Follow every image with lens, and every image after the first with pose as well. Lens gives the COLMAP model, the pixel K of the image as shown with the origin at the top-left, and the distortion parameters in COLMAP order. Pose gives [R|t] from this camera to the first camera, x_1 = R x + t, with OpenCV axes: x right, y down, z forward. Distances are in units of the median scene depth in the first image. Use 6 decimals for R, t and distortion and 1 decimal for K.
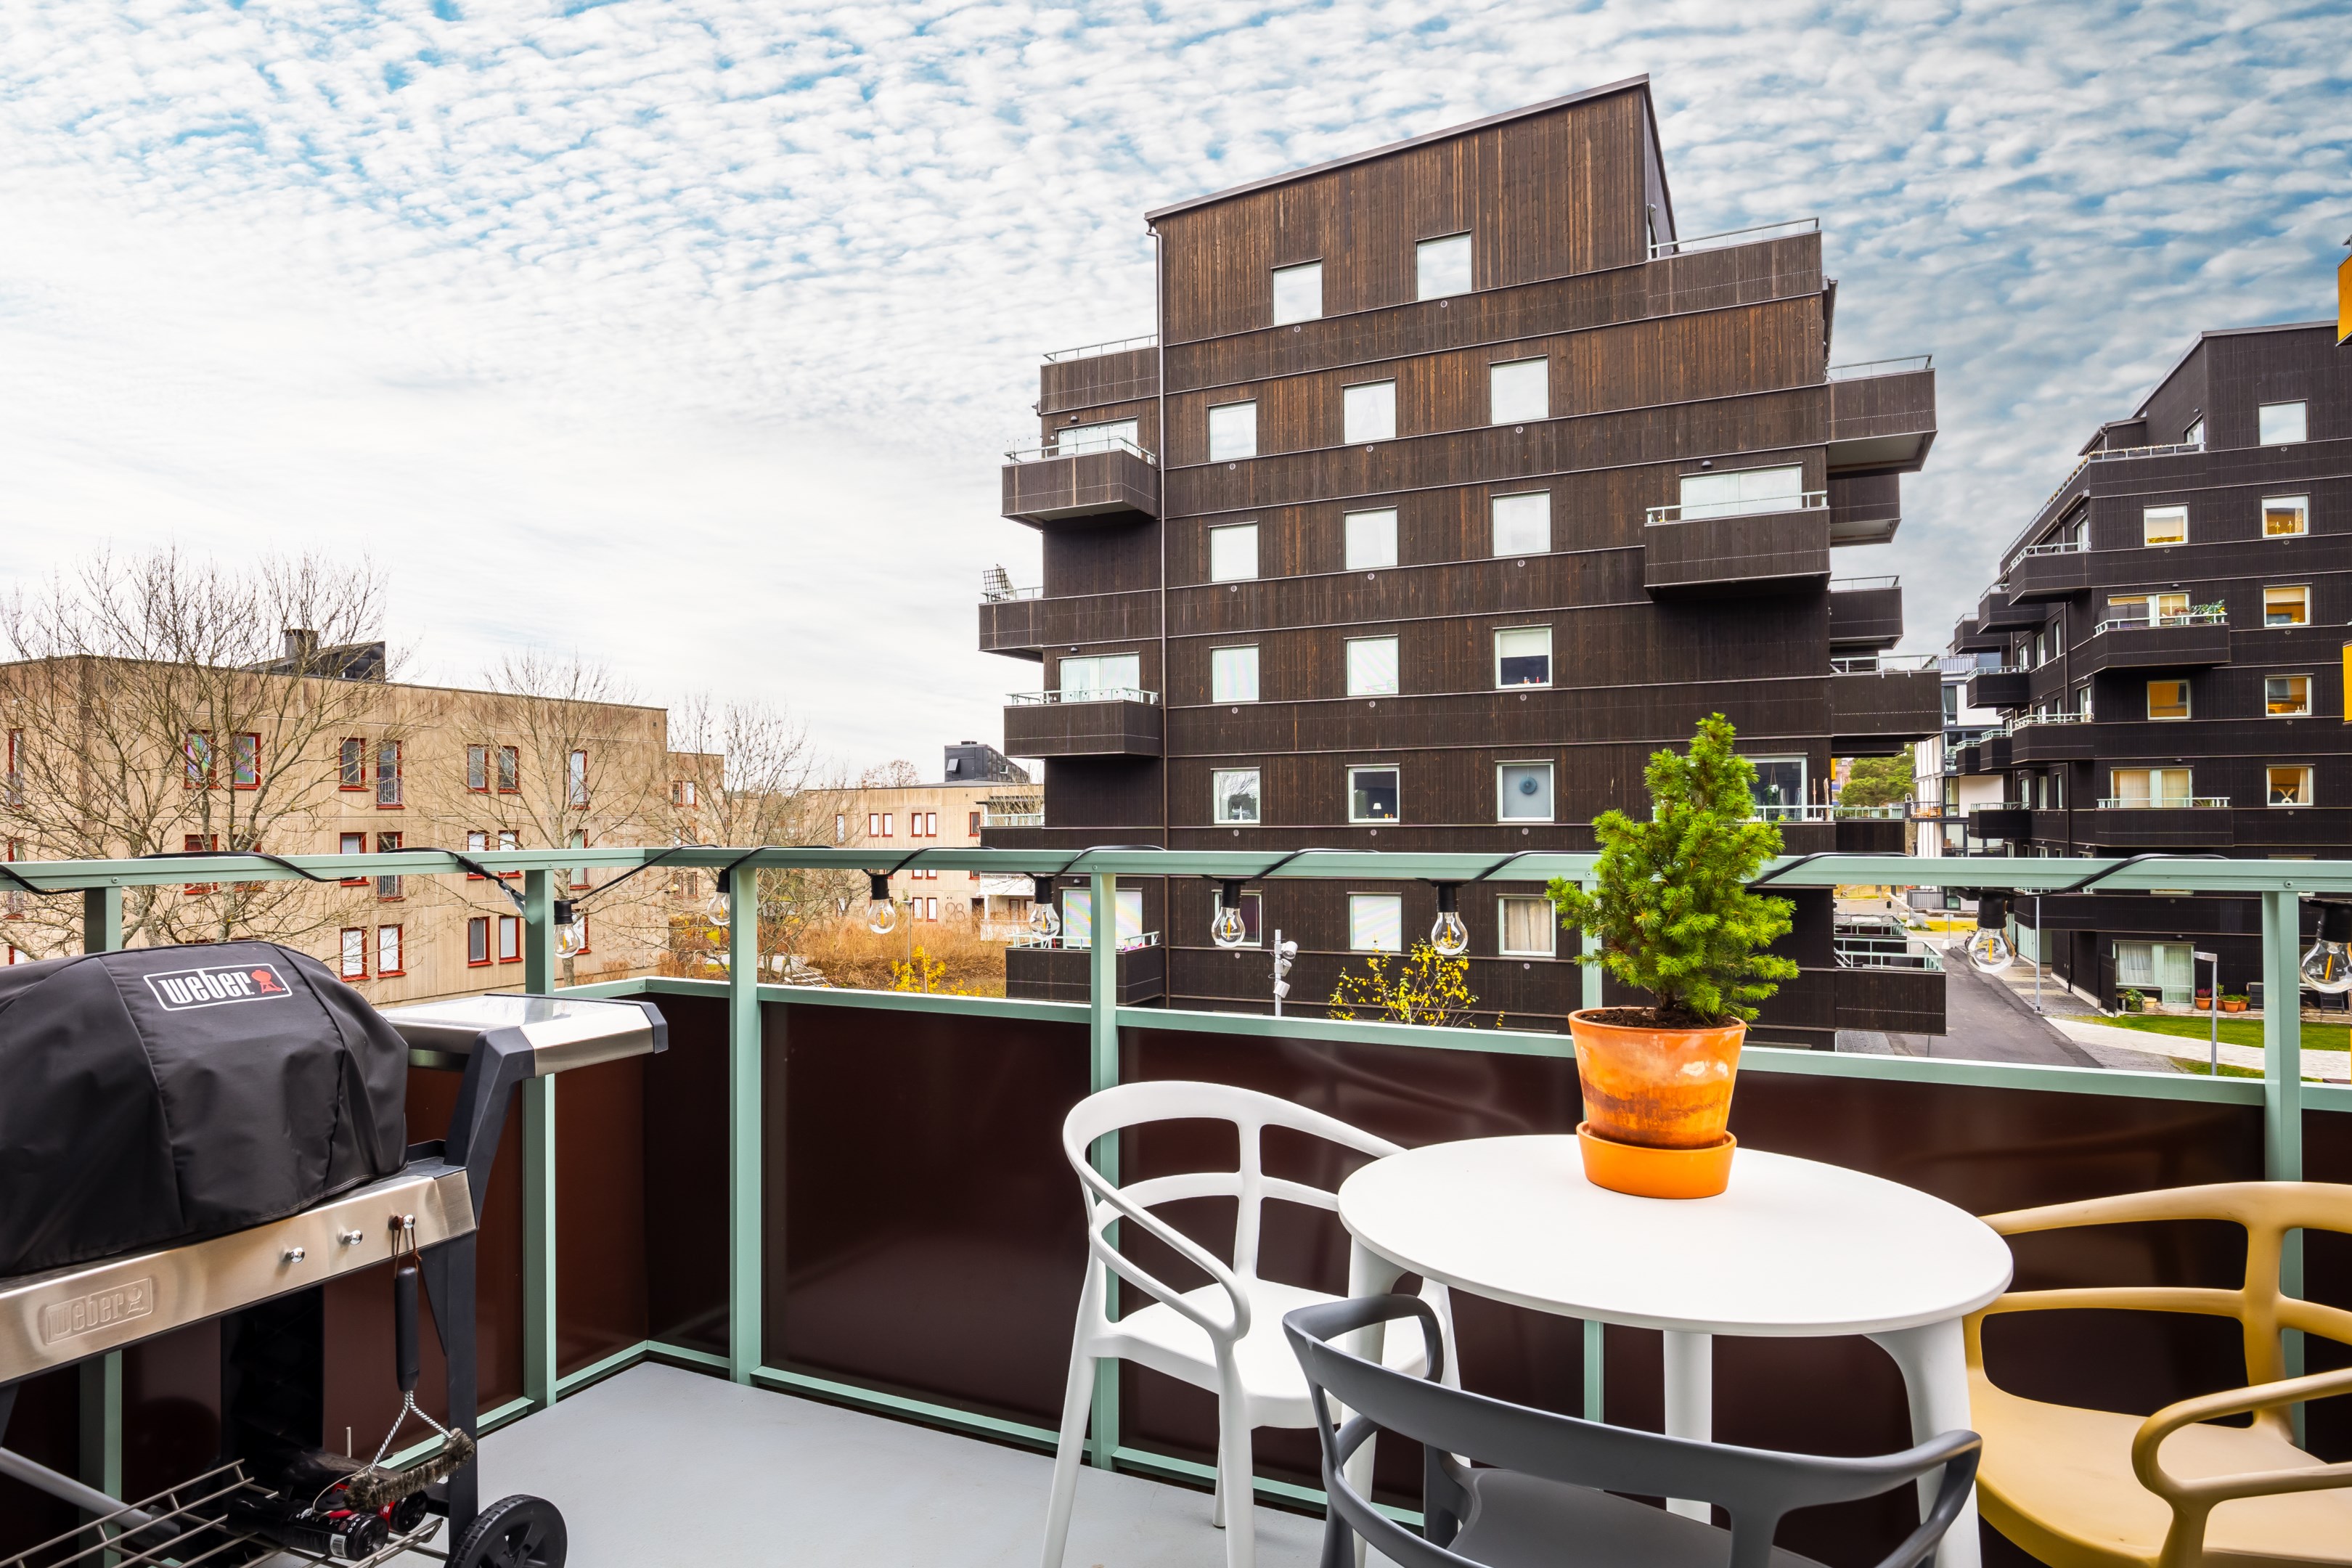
lens RADIAL K [[1284.0, 0, 1186.6], [0, 1284.0, 793.3], [0, 0, 1]] dist [-0.000413, -0.000045]
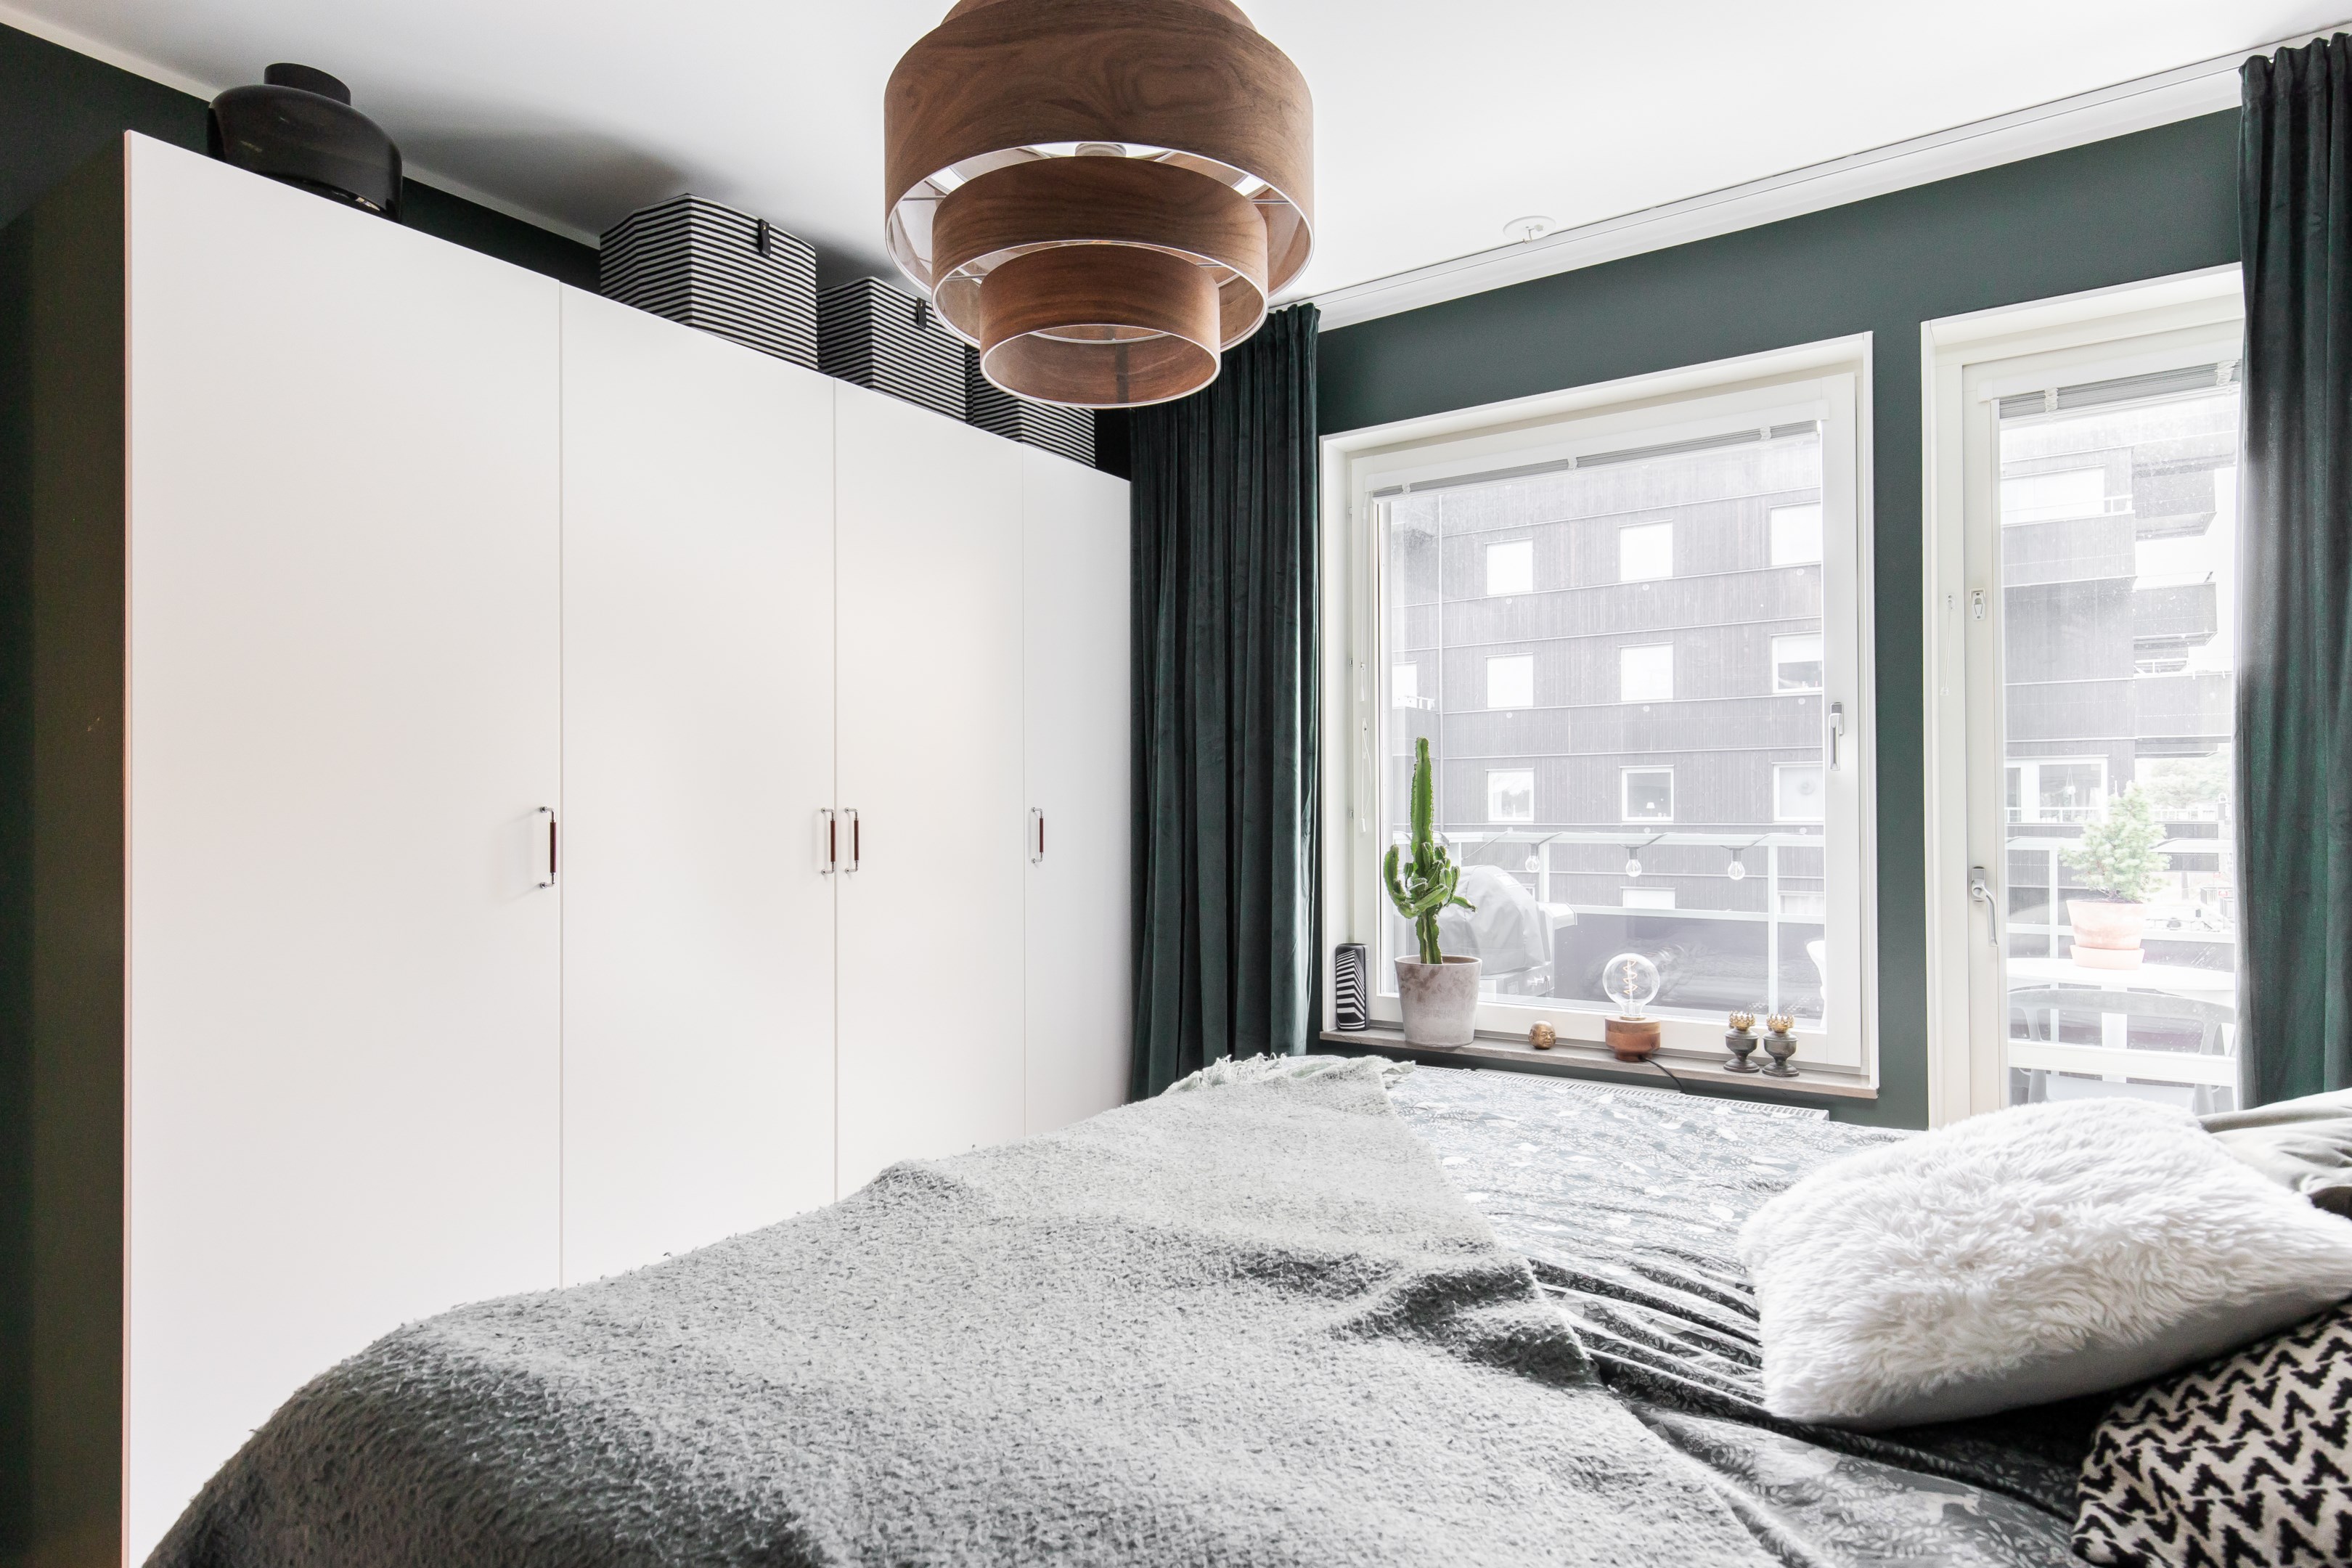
lens RADIAL K [[1274.2, 0, 1173.7], [0, 1274.2, 792.9], [0, 0, 1]] dist [0.000879, 0.000320]
pose [[0.984523, 0.002508, -0.175237, -0.052211], [-0.002085, 0.999994, 0.002598, -0.002179], [0.175243, -0.002193, 0.984523, -0.093098]]
